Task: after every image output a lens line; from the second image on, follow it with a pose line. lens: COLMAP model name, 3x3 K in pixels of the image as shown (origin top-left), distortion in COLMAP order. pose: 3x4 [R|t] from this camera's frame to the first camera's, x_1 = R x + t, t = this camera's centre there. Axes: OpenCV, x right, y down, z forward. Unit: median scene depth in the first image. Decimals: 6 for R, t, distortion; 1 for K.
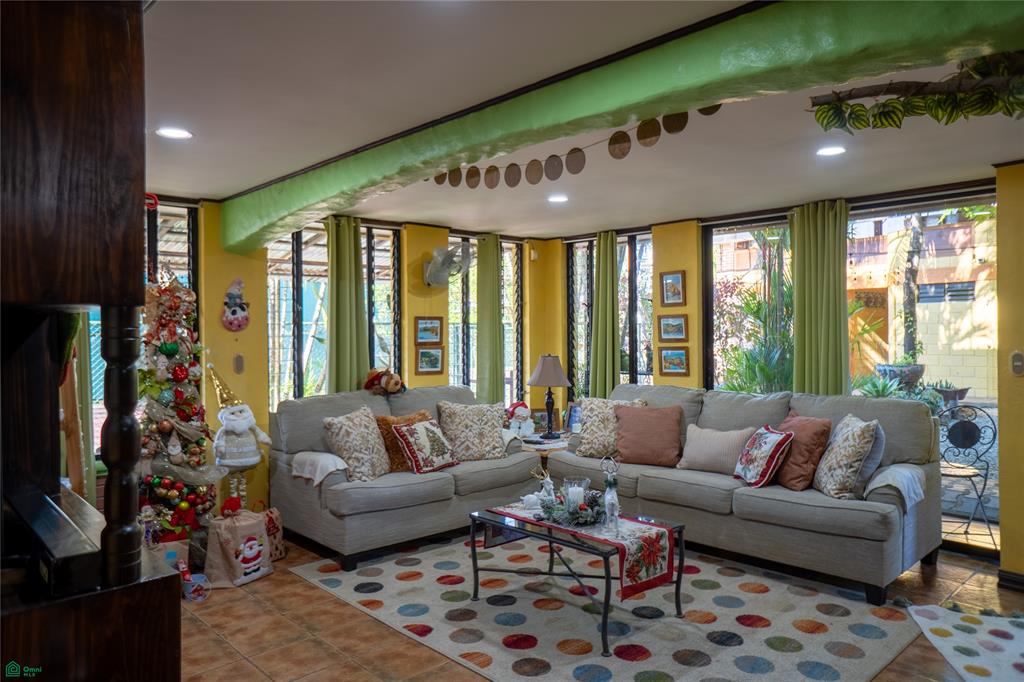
lens RADIAL K [[707.1, 0, 512.0], [0, 707.1, 341.0], [0, 0, 1]] dist [-0.002865, 0.000036]
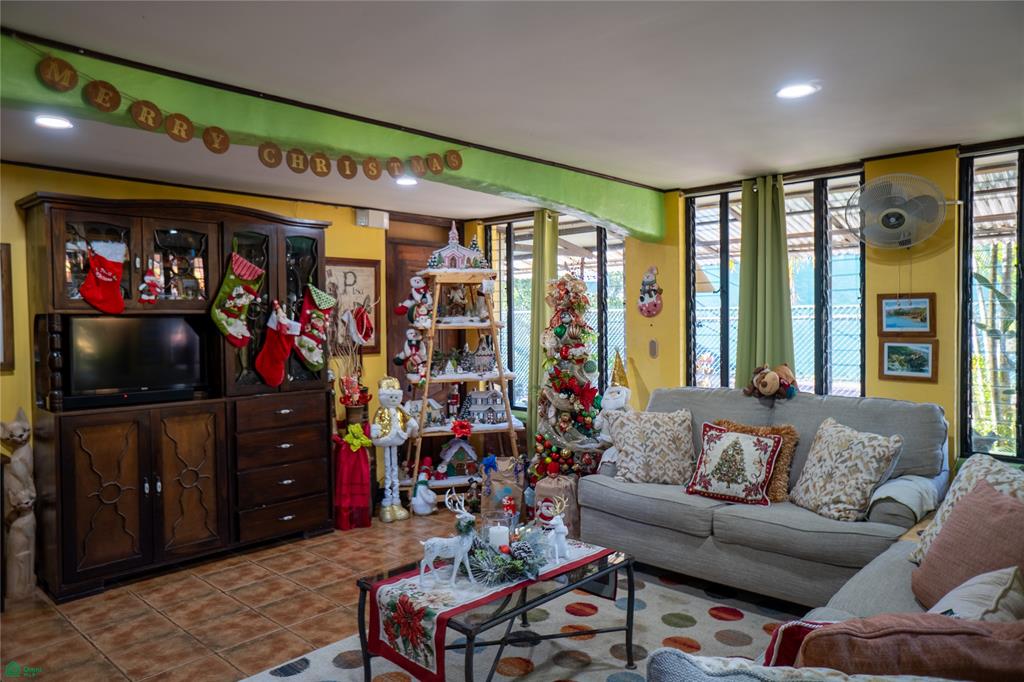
lens RADIAL K [[707.1, 0, 512.0], [0, 707.1, 341.0], [0, 0, 1]] dist [-0.002865, 0.000036]
pose [[0.065082, 0.036845, -0.997199, 0.625156], [-0.004109, 0.999320, 0.036655, -0.015537], [0.997871, 0.001712, 0.065189, 0.716196]]
